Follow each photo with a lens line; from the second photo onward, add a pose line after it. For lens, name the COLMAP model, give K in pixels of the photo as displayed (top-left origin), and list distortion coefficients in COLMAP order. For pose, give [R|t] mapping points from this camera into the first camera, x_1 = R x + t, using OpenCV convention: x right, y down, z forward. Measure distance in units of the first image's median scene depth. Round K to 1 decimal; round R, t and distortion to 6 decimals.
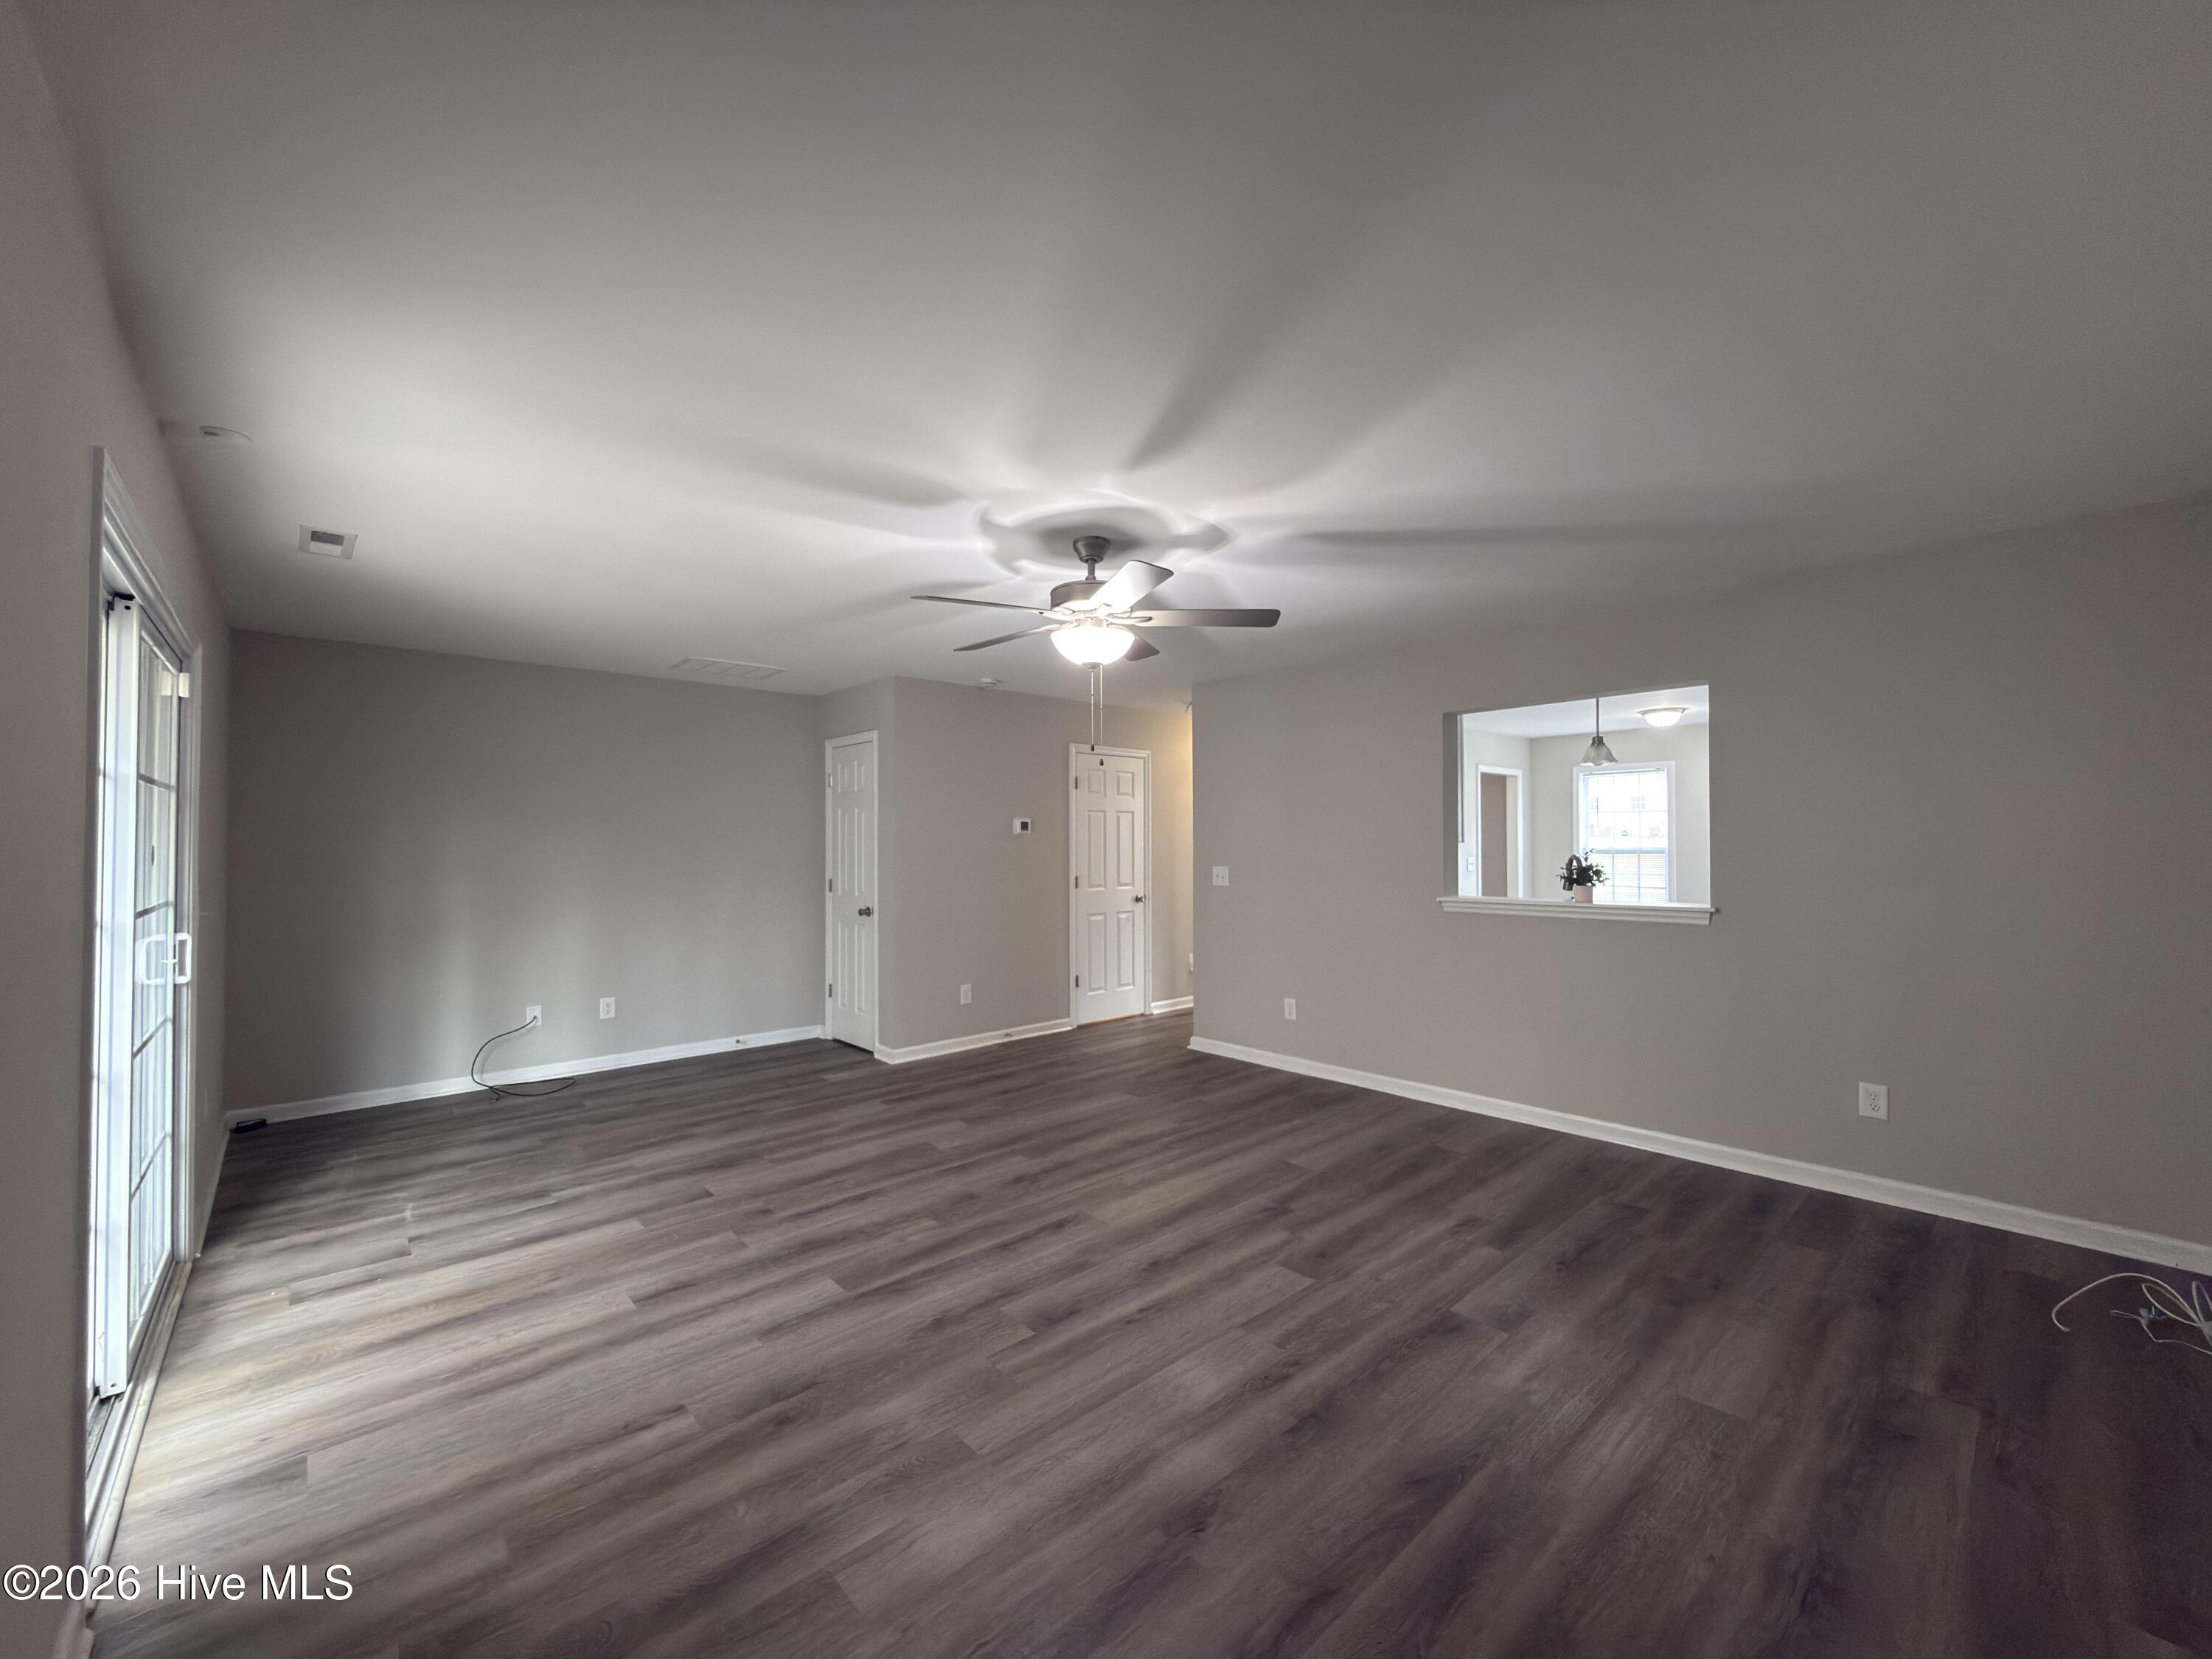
lens RADIAL K [[884.1, 0, 1106.0], [0, 884.1, 829.5], [0, 0, 1]] dist [0.002124, 0.000584]
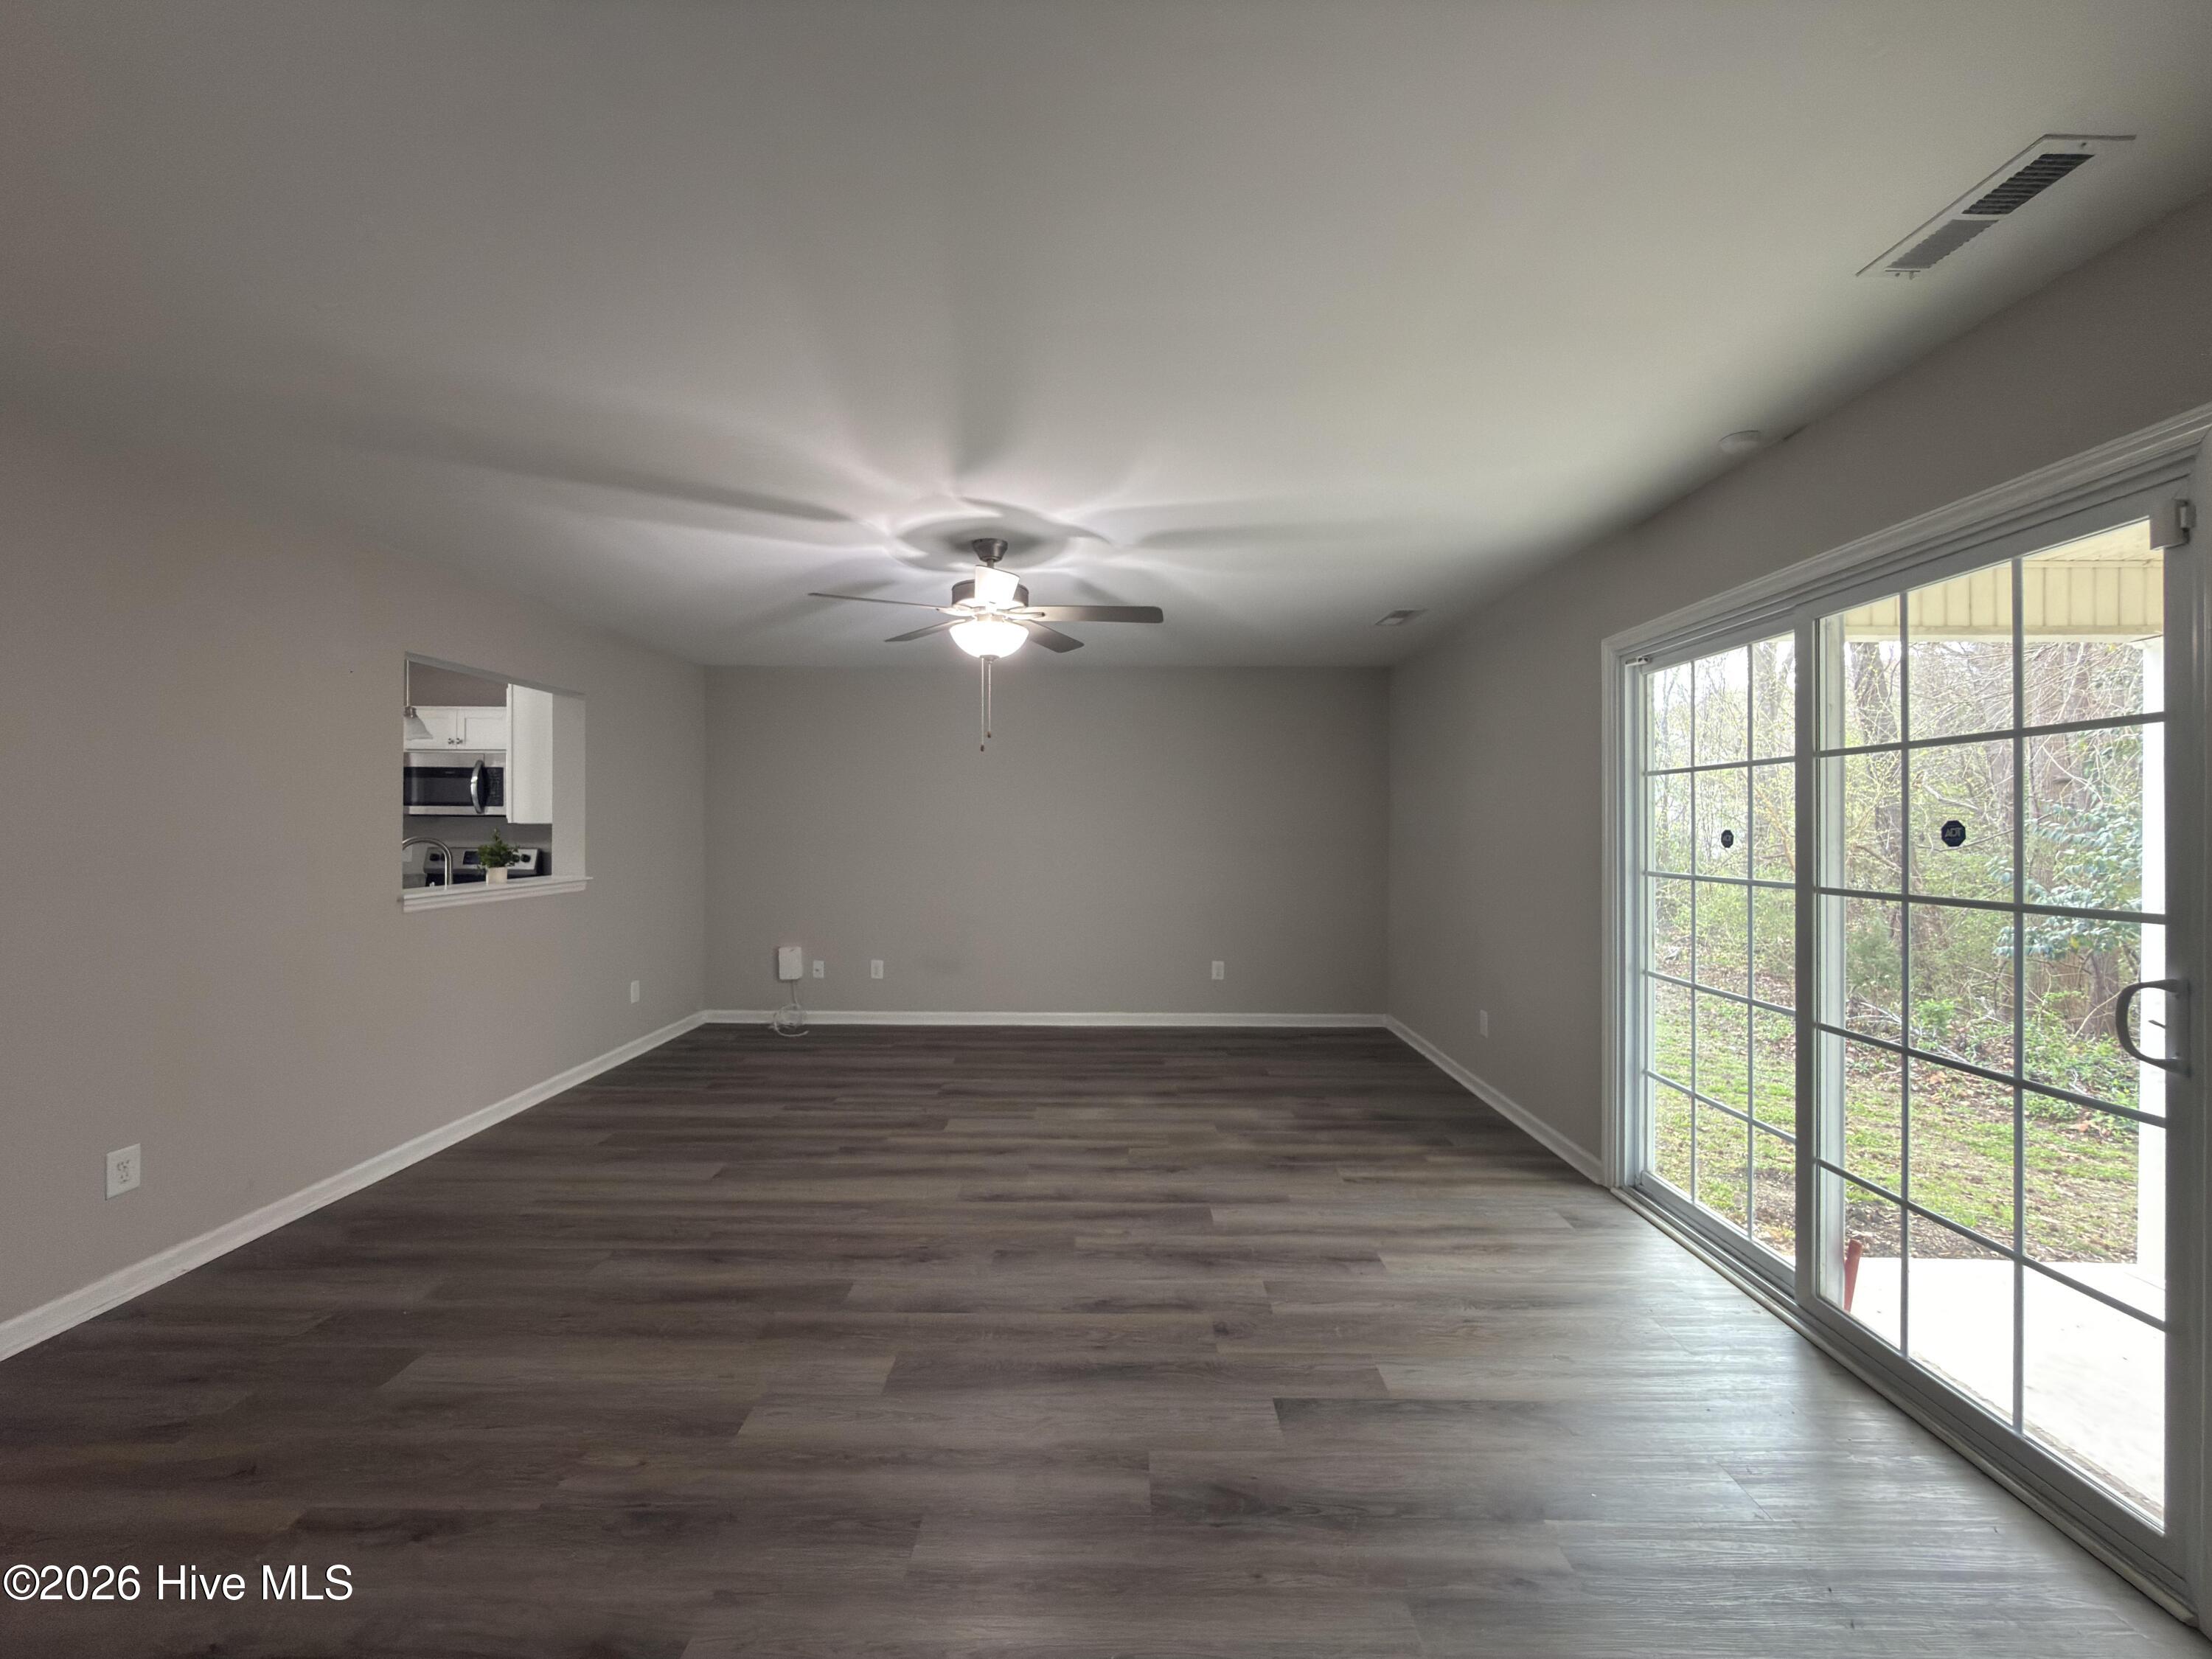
lens RADIAL K [[884.1, 0, 1106.0], [0, 884.1, 829.5], [0, 0, 1]] dist [0.002124, 0.000584]
pose [[-0.732309, 0.000268, 0.680973, -0.841169], [-0.012699, 0.999821, -0.014050, 0.034952], [-0.680854, -0.018937, -0.732174, 1.666991]]
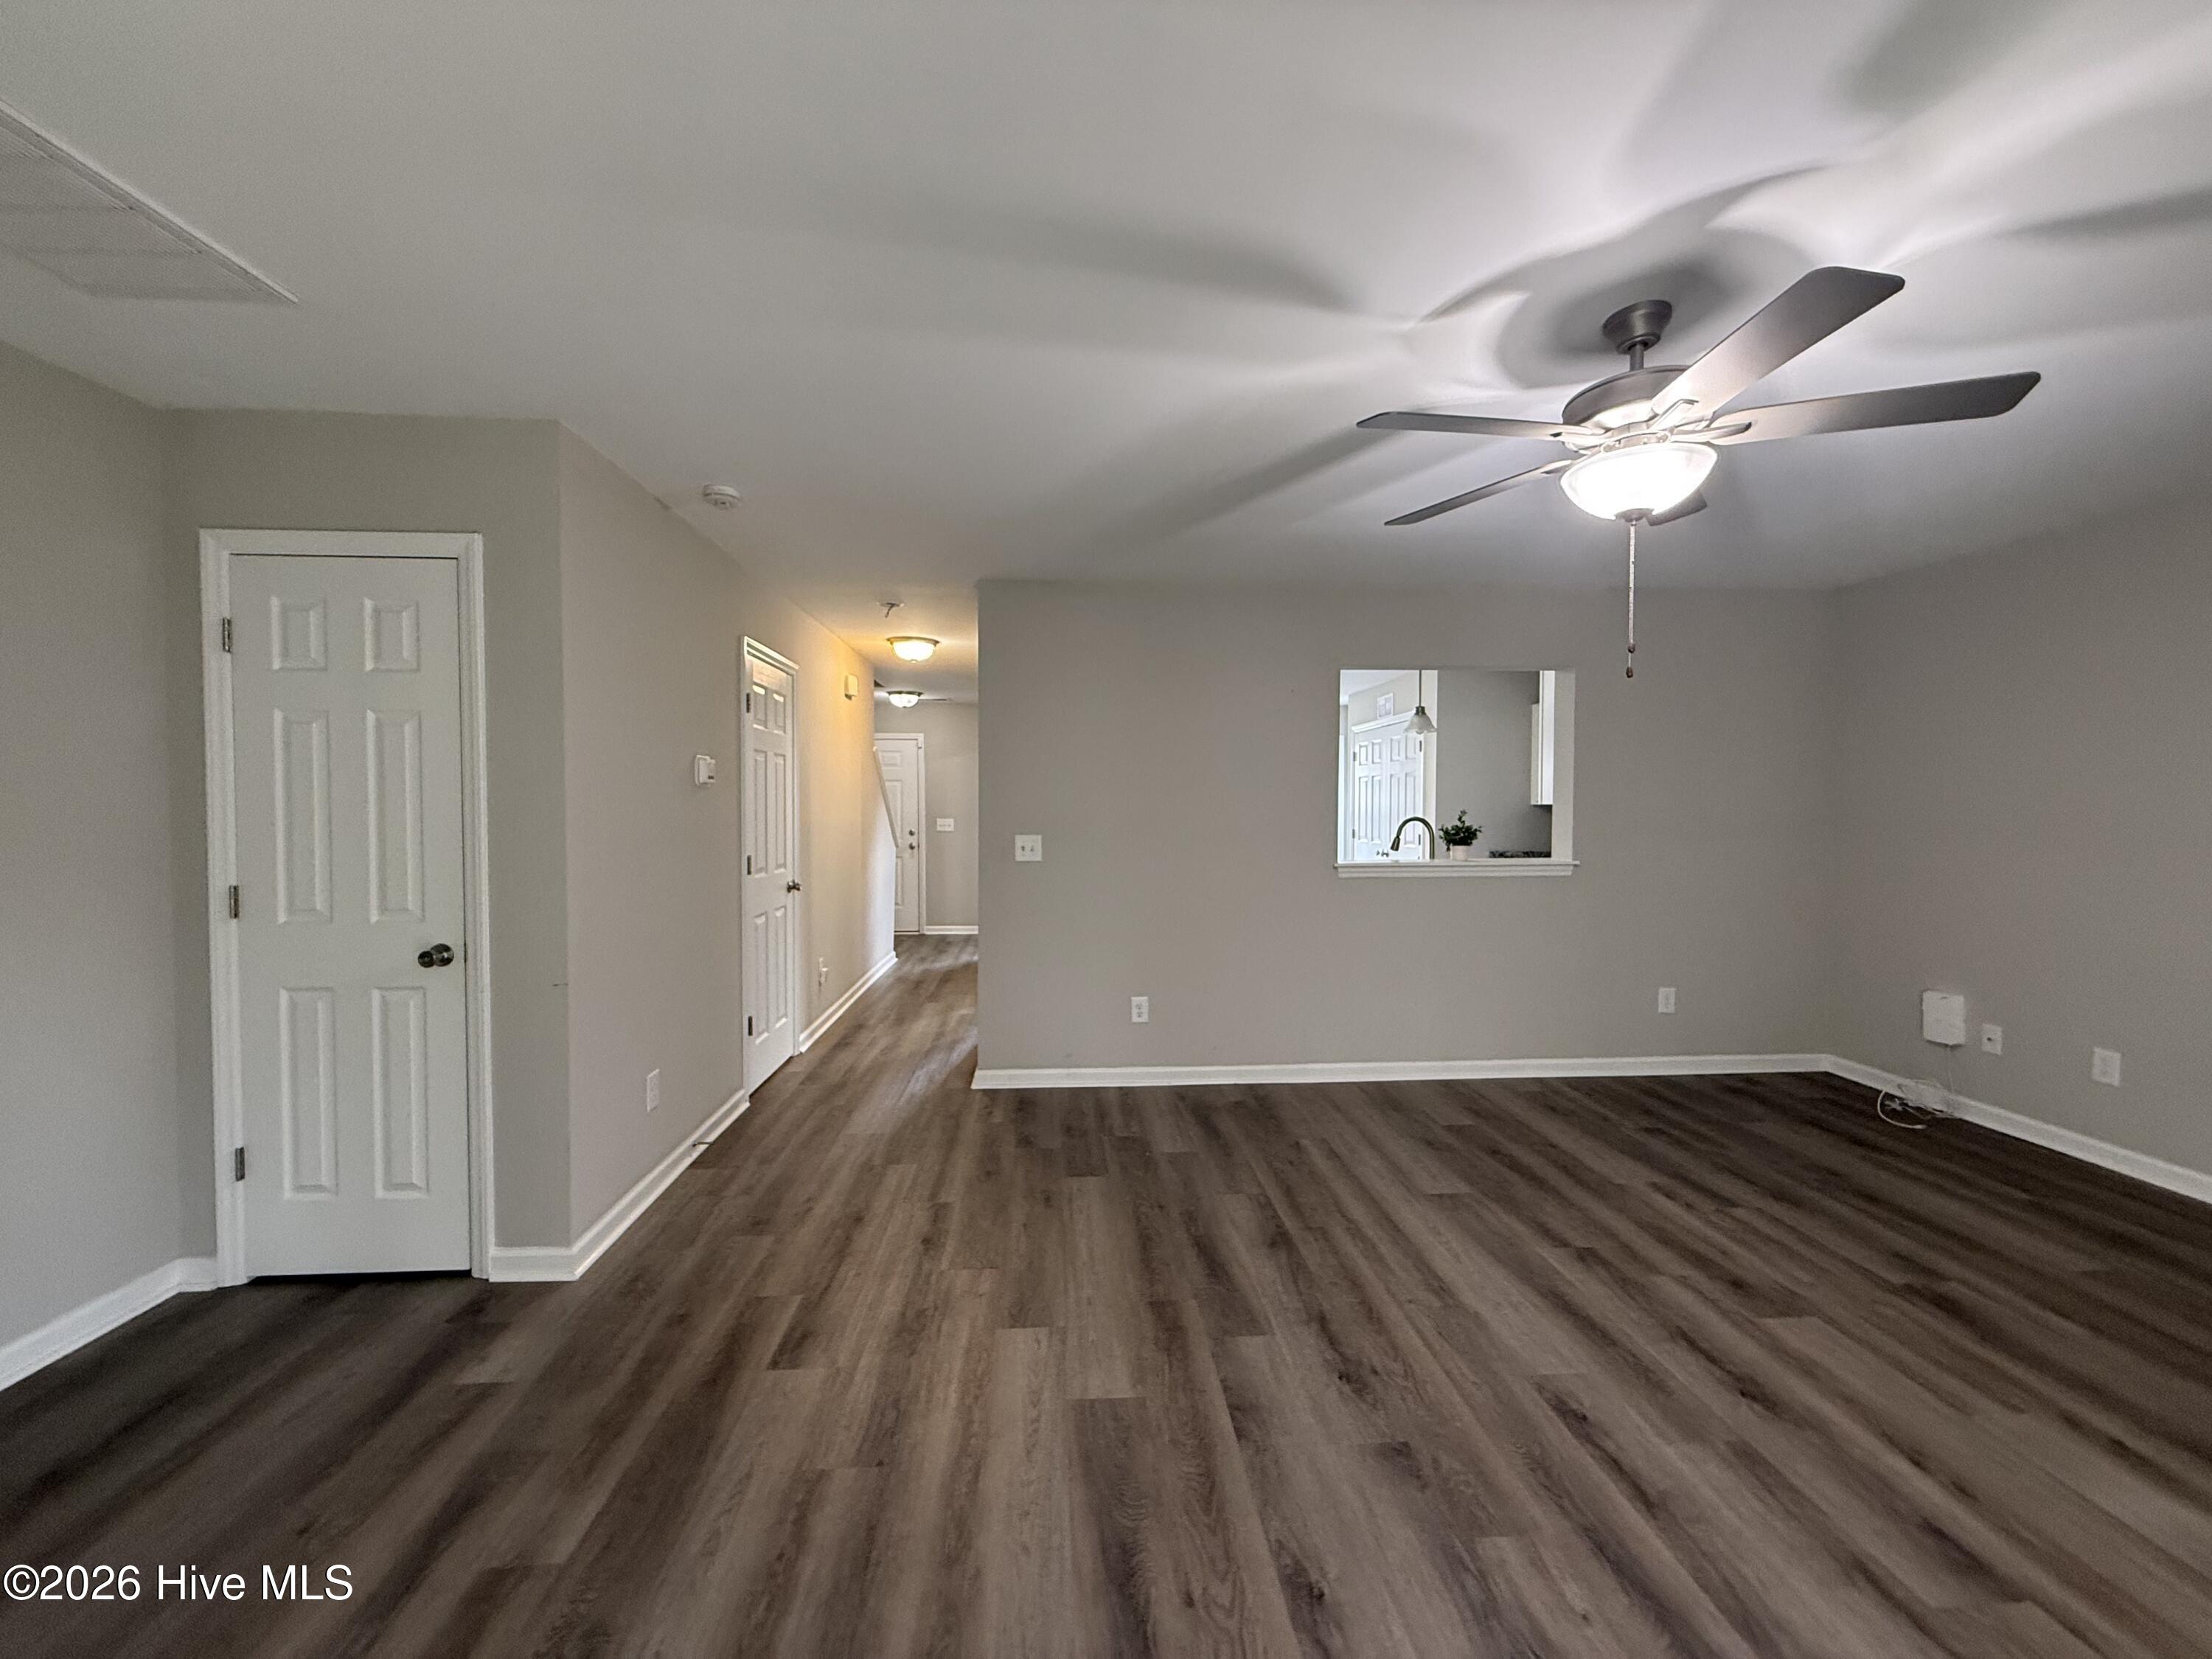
lens RADIAL K [[885.1, 0, 1104.8], [0, 885.1, 830.3], [0, 0, 1]] dist [0.001395, -0.000534]
pose [[0.628560, -0.016567, 0.777585, -0.735418], [-0.016413, 0.999268, 0.034557, 0.020652], [-0.777588, -0.034484, 0.627828, 0.878749]]
